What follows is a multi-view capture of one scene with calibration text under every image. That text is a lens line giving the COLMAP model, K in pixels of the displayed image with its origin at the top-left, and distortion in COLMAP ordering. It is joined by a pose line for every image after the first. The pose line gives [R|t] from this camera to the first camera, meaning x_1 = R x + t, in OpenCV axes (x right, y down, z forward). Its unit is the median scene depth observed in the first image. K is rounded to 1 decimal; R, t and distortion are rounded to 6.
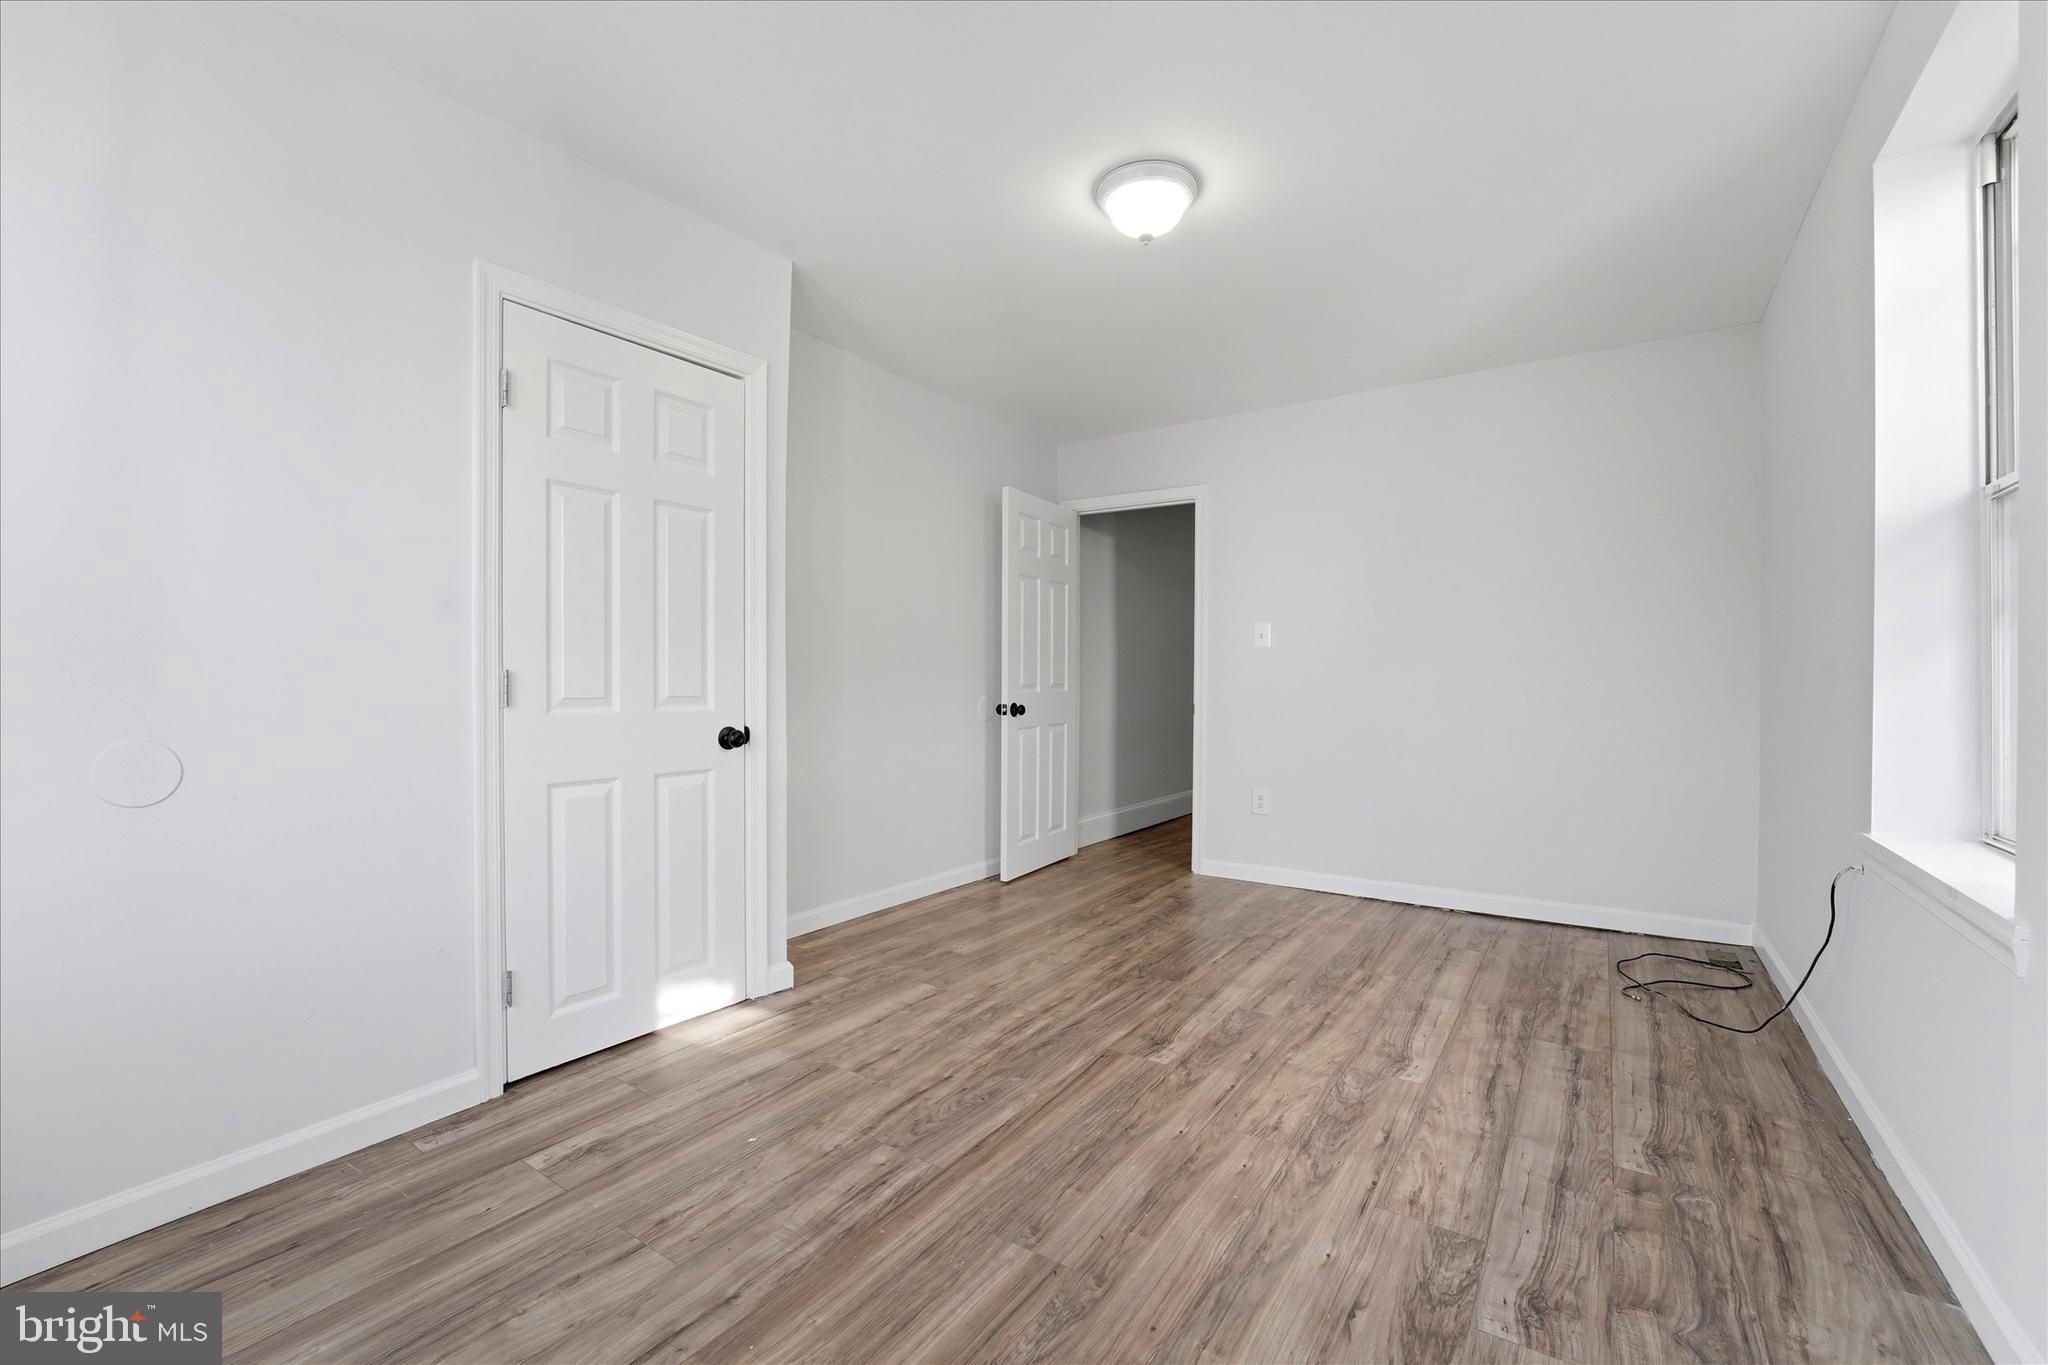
lens RADIAL K [[843.4, 0, 1058.7], [0, 843.4, 686.0], [0, 0, 1]] dist [-0.023492, -0.000561]
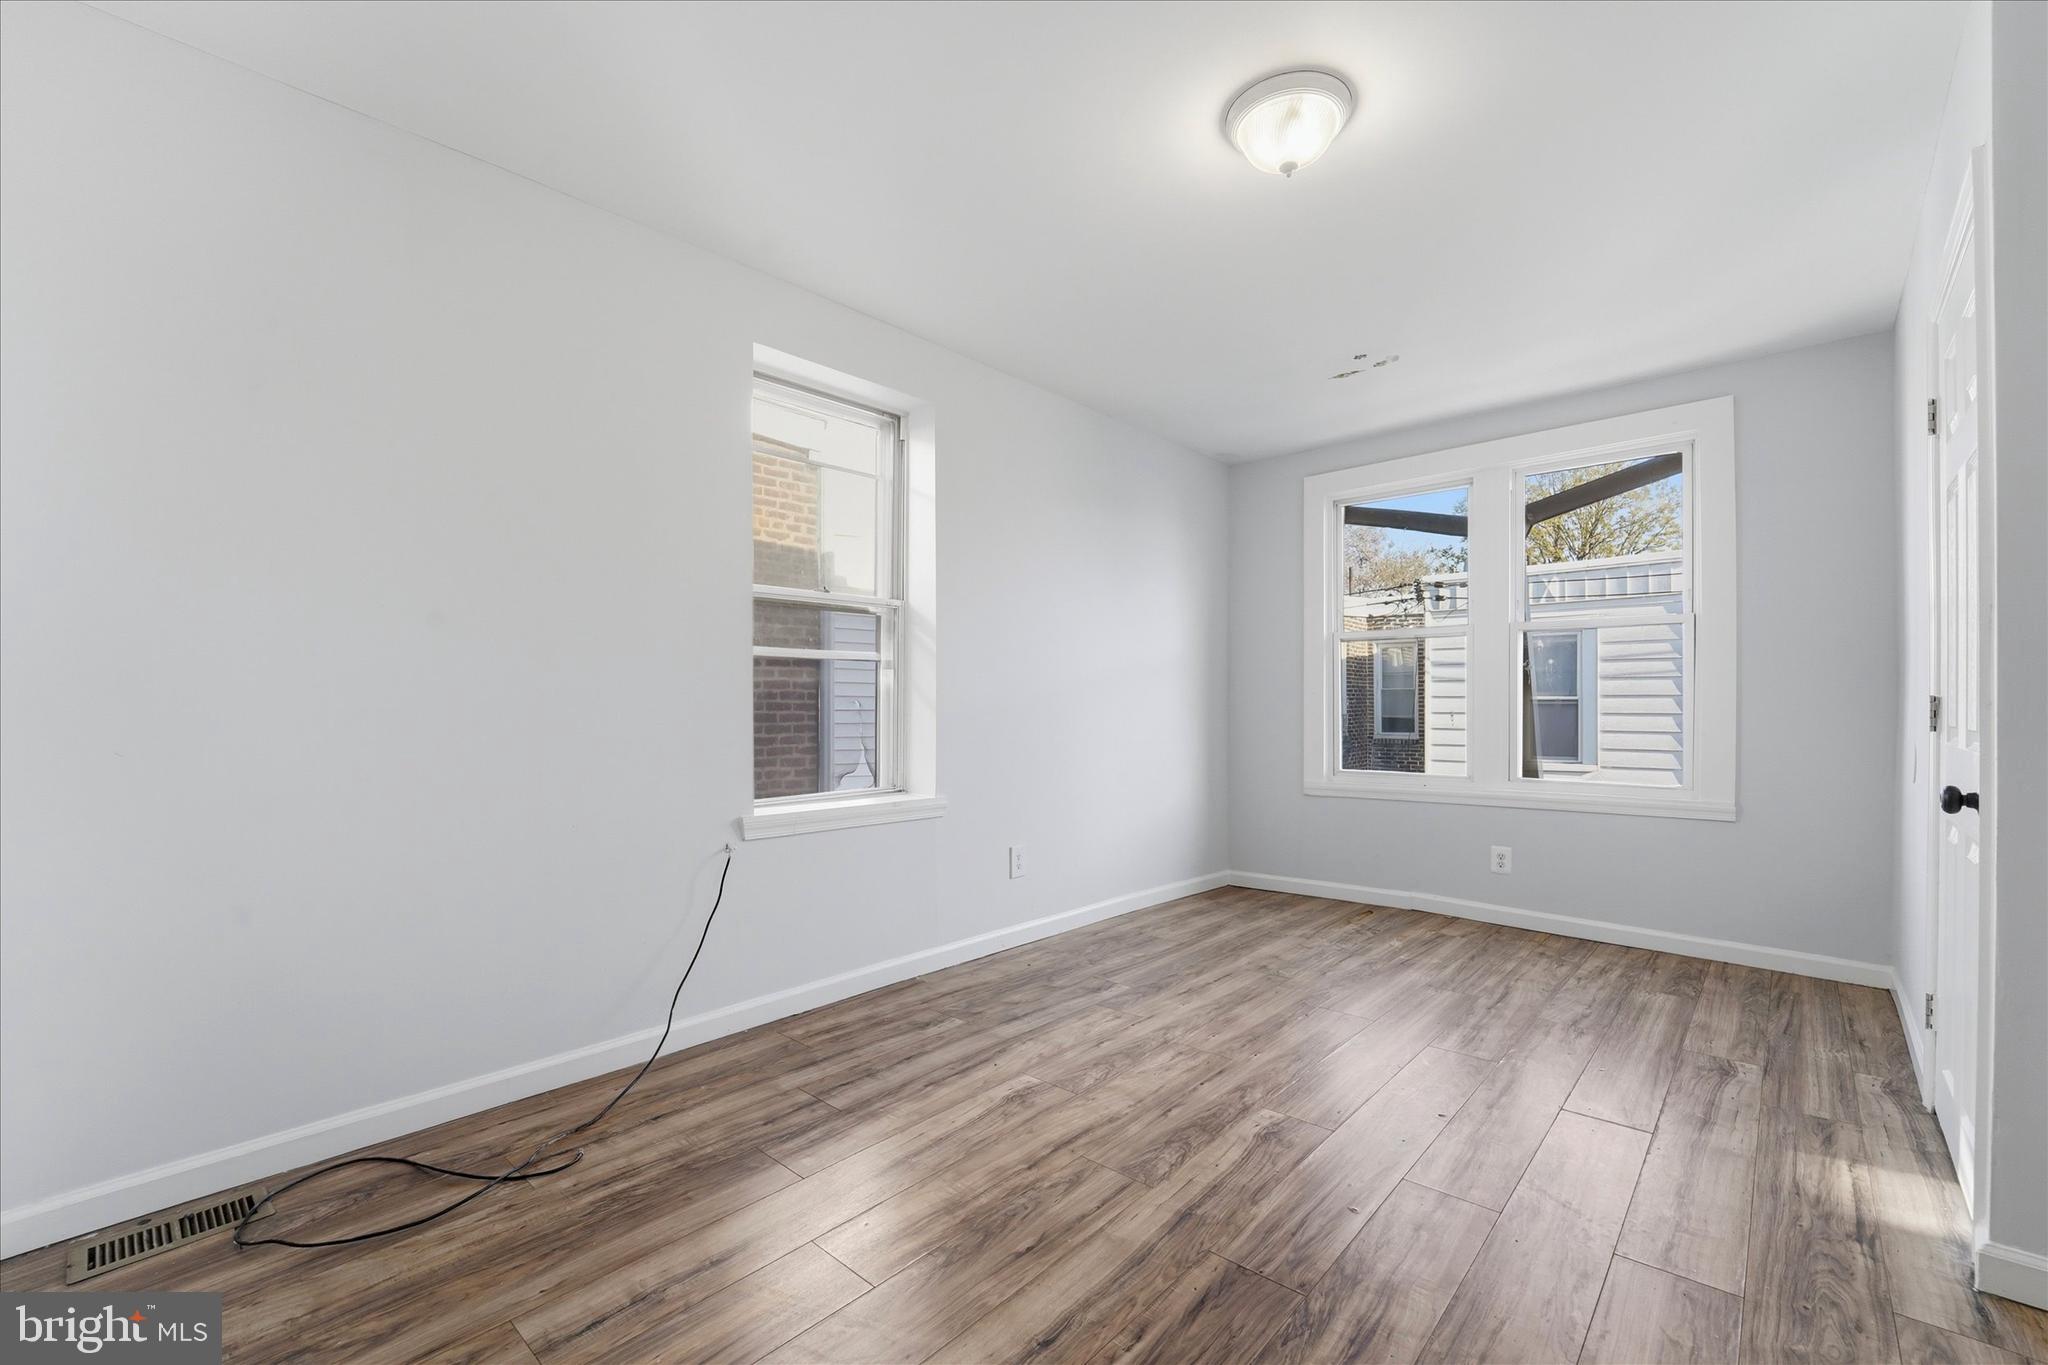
lens RADIAL K [[843.4, 0, 1049.3], [0, 843.4, 693.4], [0, 0, 1]] dist [-0.023492, -0.000561]
pose [[-0.988954, 0.003671, 0.148175, 0.238415], [0.003216, 0.999989, -0.003312, -0.020040], [-0.148186, -0.002798, -0.988956, 2.078358]]
